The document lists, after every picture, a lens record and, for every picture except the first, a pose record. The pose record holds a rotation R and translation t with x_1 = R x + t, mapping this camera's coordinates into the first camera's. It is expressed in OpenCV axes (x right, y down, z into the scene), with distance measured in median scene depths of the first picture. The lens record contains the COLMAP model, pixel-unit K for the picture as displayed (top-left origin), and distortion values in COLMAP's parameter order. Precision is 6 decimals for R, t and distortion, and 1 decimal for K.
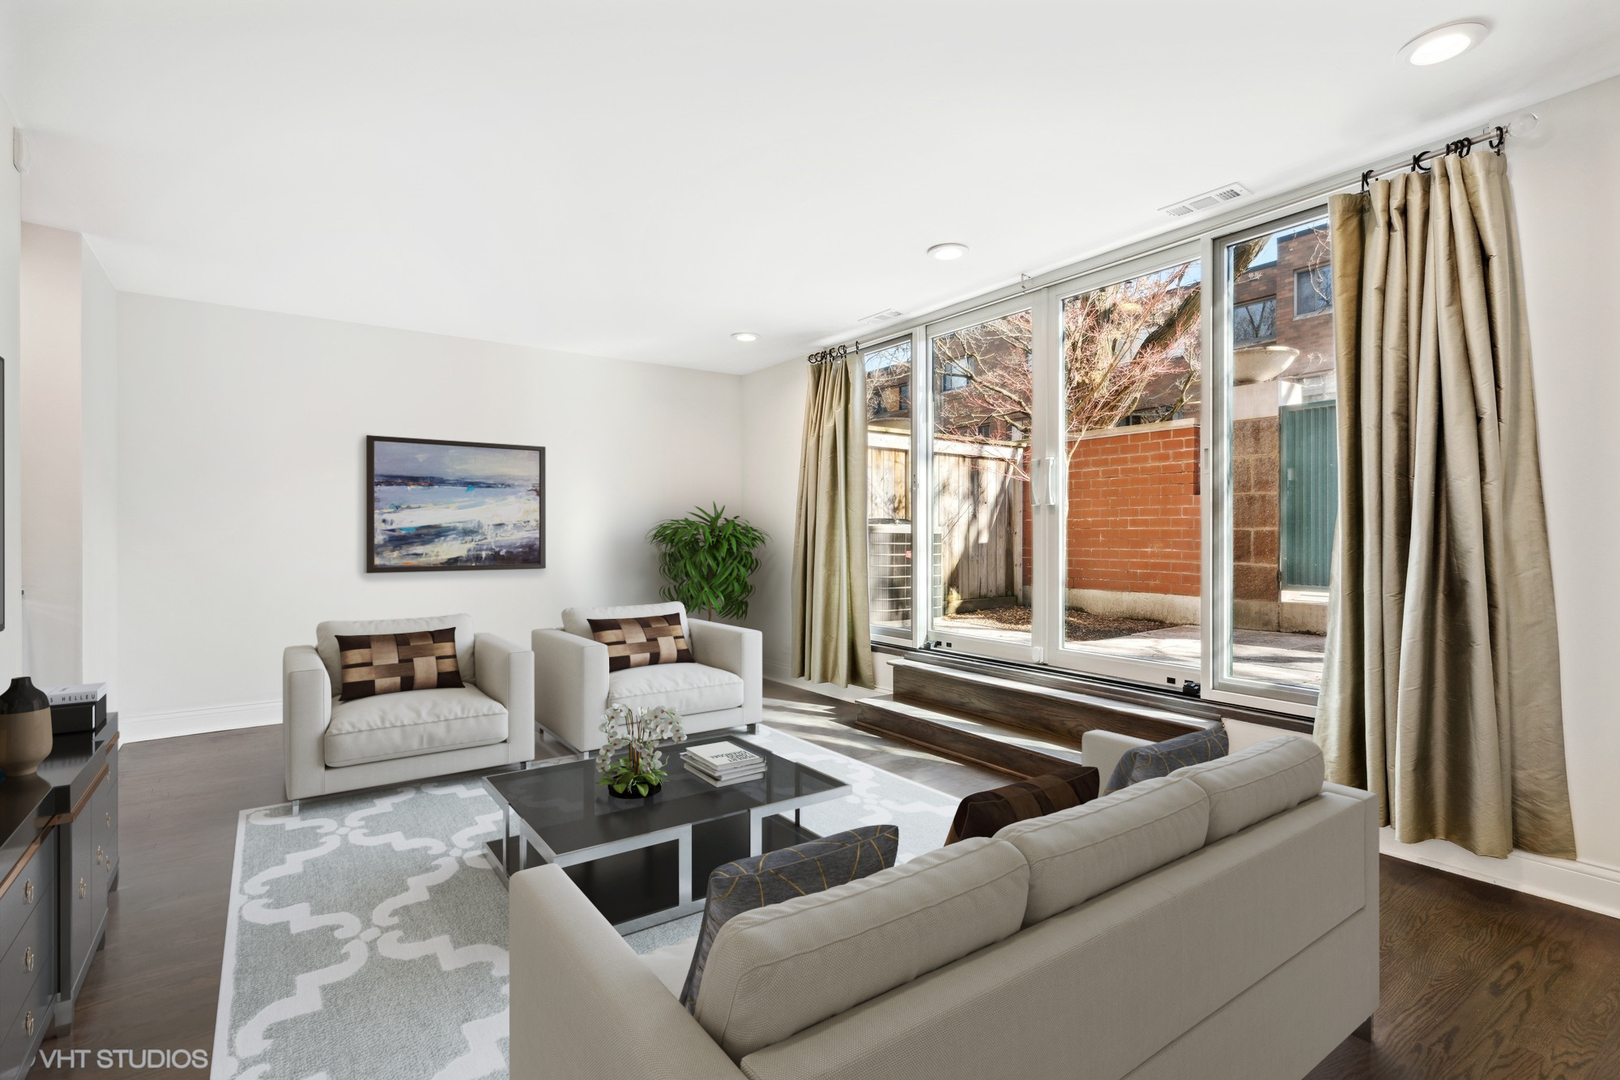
lens RADIAL K [[752.9, 0, 801.9], [0, 752.9, 537.8], [0, 0, 1]] dist [-0.002496, 0.000861]
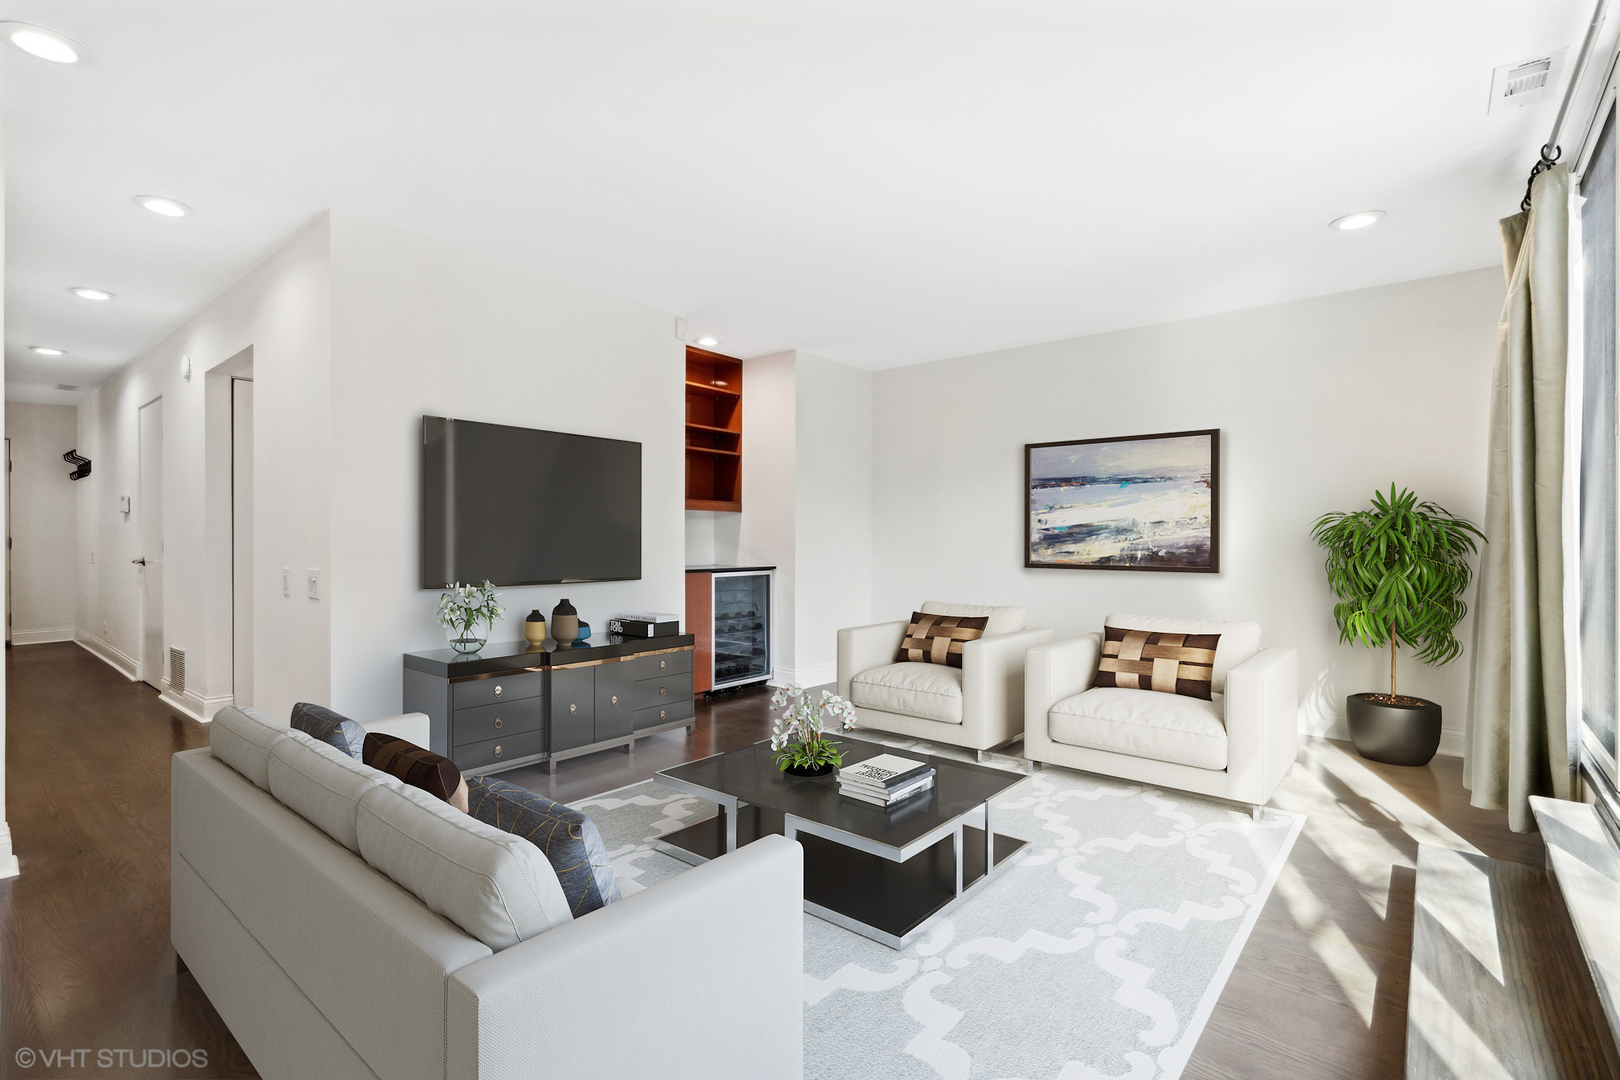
lens RADIAL K [[760.2, 0, 812.9], [0, 760.2, 575.2], [0, 0, 1]] dist [0.035680, 0.000156]
pose [[0.276163, 0.042977, -0.960149, 0.407922], [-0.011434, 0.999076, 0.041430, 0.013815], [0.961043, -0.000463, 0.276399, 0.365861]]
